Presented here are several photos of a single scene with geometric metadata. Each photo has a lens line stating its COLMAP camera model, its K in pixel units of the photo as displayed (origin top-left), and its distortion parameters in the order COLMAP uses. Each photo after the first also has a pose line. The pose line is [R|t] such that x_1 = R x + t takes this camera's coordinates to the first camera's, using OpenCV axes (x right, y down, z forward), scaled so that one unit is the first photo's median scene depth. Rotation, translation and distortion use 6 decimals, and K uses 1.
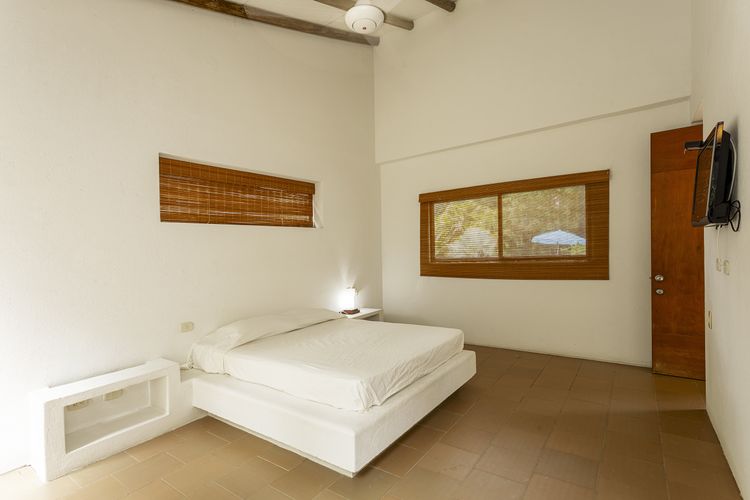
lens RADIAL K [[358.7, 0, 375.0], [0, 358.7, 250.0], [0, 0, 1]] dist [0.001030, 0.000236]
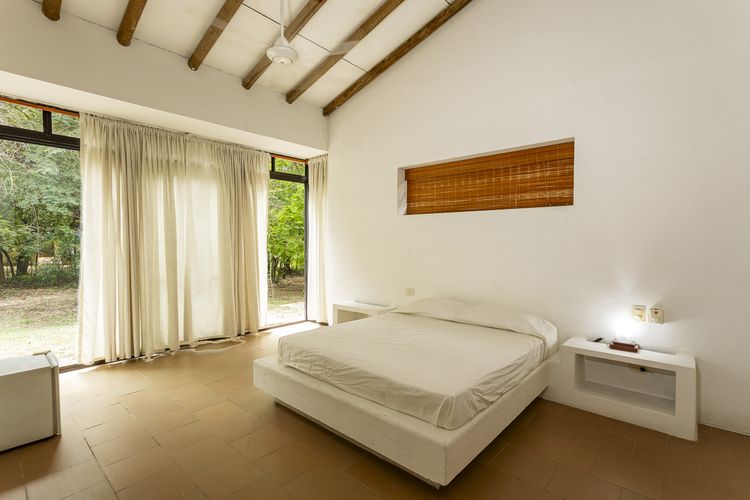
lens RADIAL K [[358.7, 0, 375.0], [0, 358.7, 250.0], [0, 0, 1]] dist [0.001030, 0.000236]
pose [[-0.106454, 0.062697, -0.992339, 0.694378], [-0.000701, 0.998005, 0.063130, -0.024110], [0.994317, 0.007416, -0.106198, 0.848880]]
